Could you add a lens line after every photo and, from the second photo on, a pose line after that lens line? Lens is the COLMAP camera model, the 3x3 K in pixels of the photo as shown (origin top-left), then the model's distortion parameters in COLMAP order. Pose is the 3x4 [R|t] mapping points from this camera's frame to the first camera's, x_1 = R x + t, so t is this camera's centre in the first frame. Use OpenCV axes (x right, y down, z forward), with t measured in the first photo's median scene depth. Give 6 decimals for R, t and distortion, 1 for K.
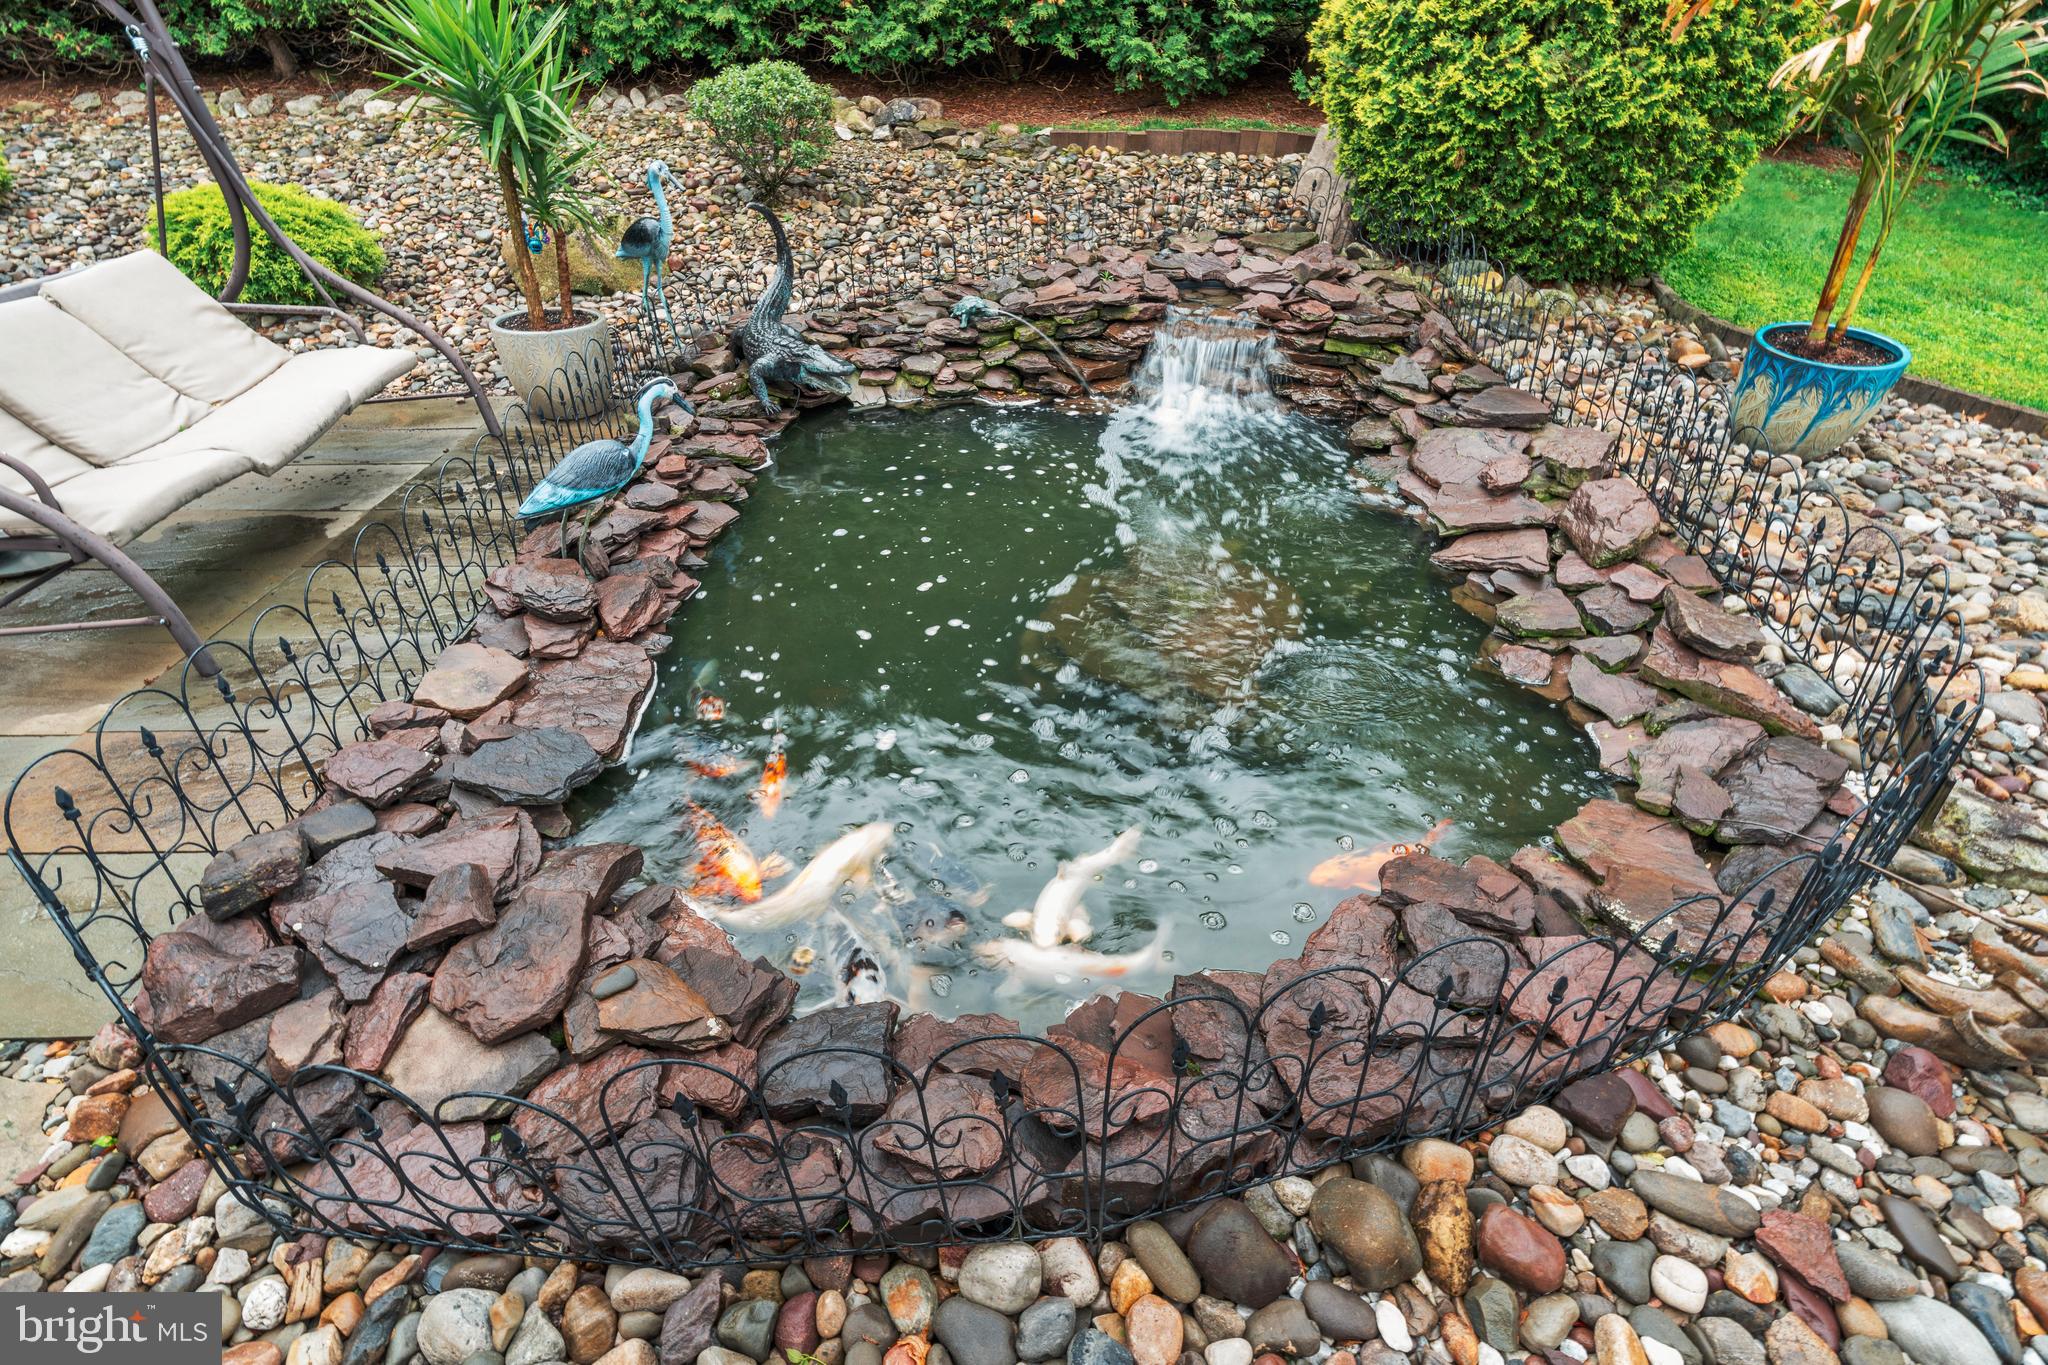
lens RADIAL K [[929.0, 0, 1024.0], [0, 929.0, 682.5], [0, 0, 1]] dist [0.000367, 0.000100]
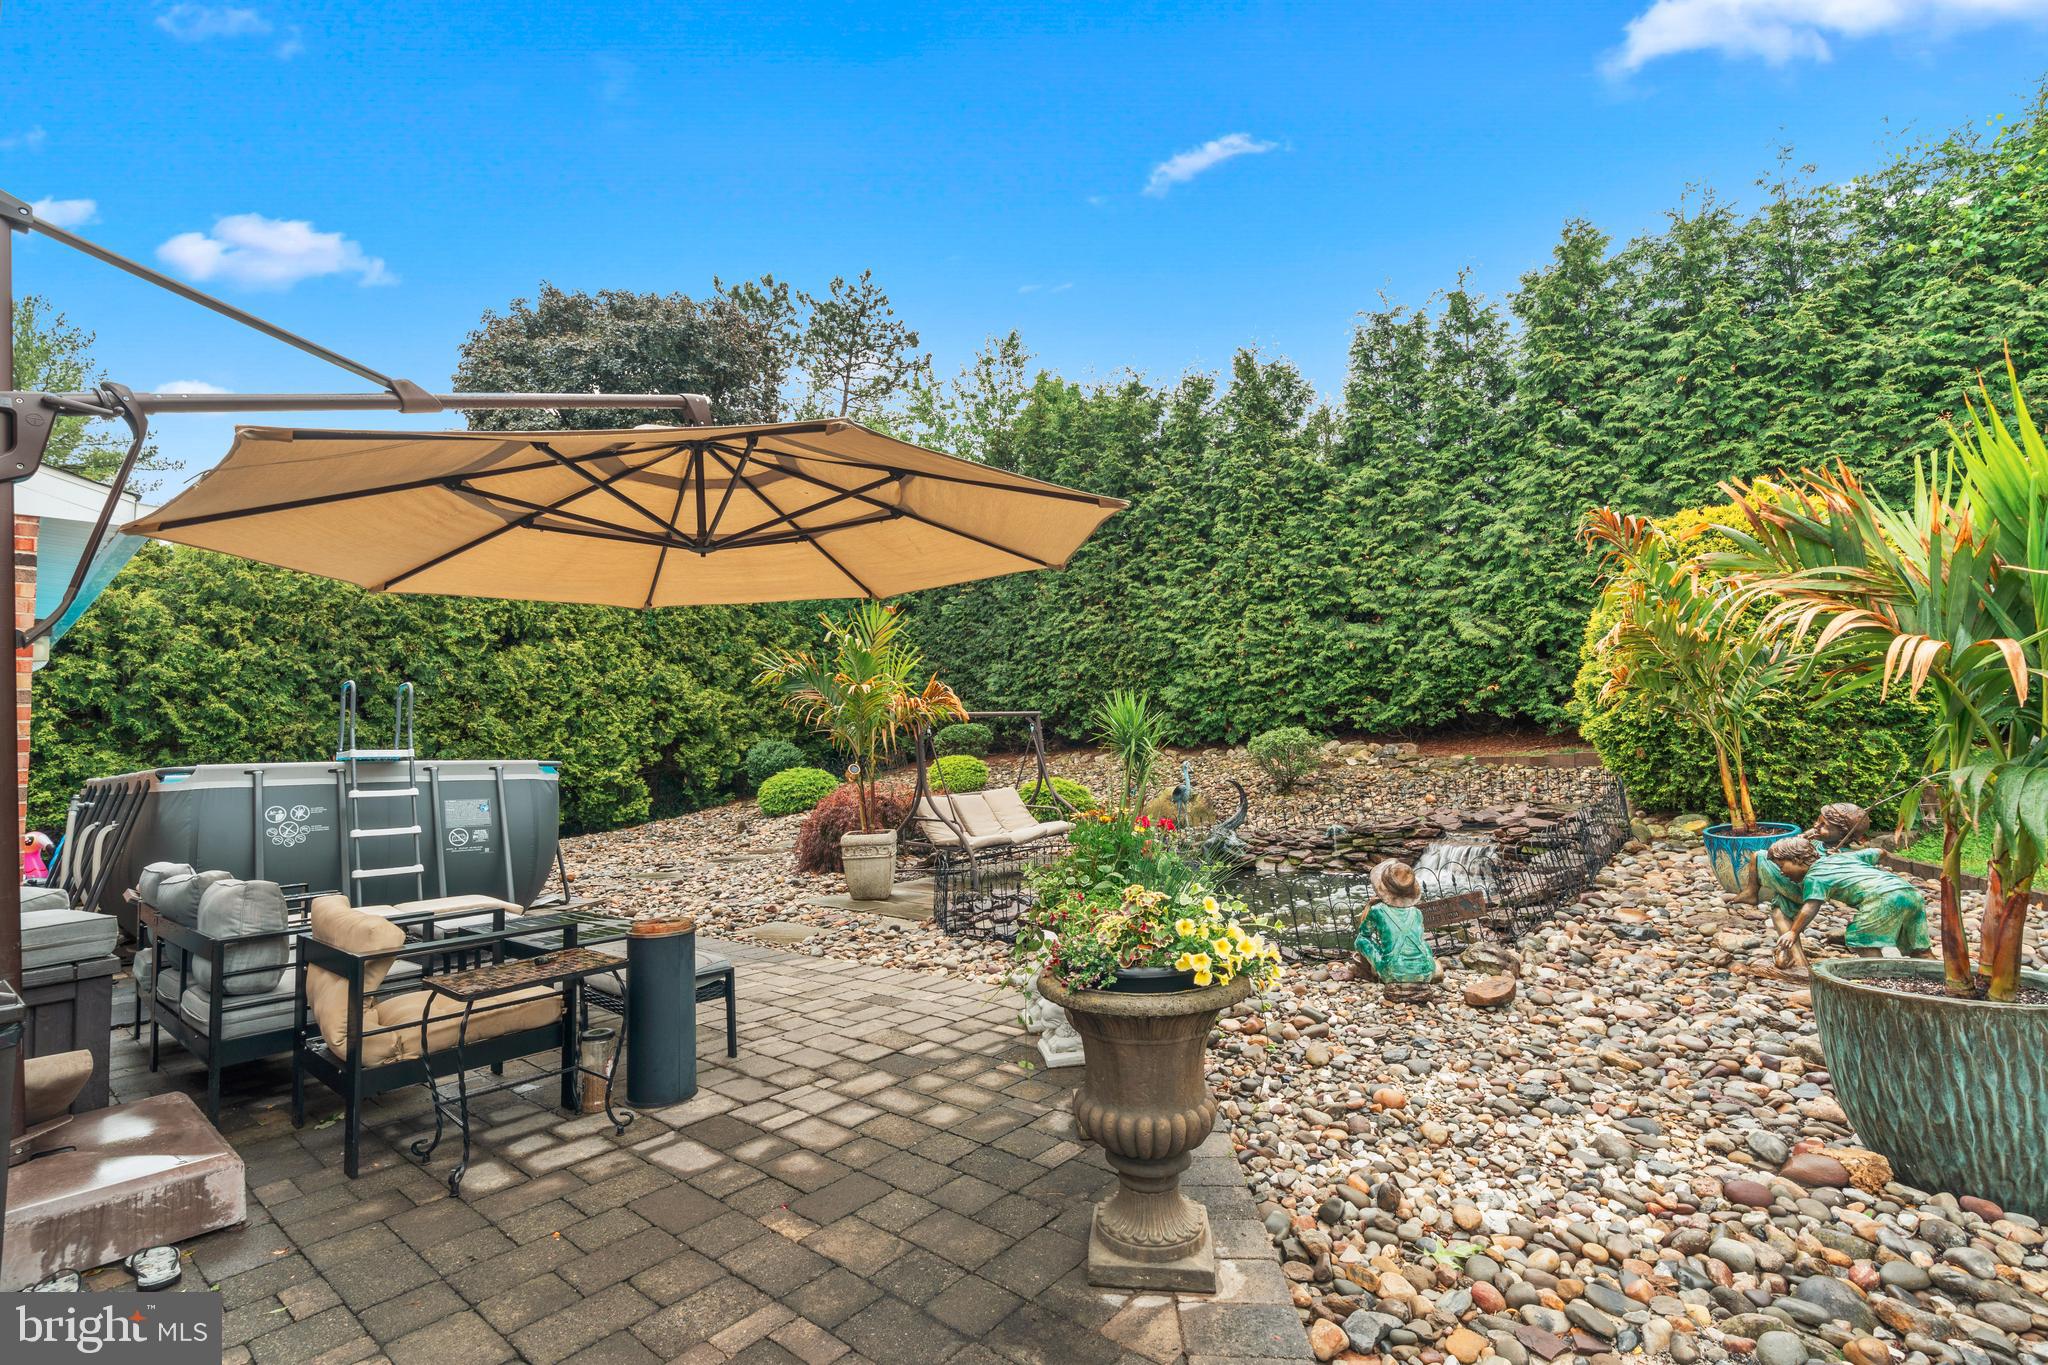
lens RADIAL K [[929.0, 0, 1024.0], [0, 929.0, 682.5], [0, 0, 1]] dist [0.000367, 0.000100]
pose [[0.746494, -0.081246, -0.660413, 0.489428], [-0.341118, 0.805441, -0.484668, 0.313617], [0.571302, 0.587080, 0.573543, -0.392282]]
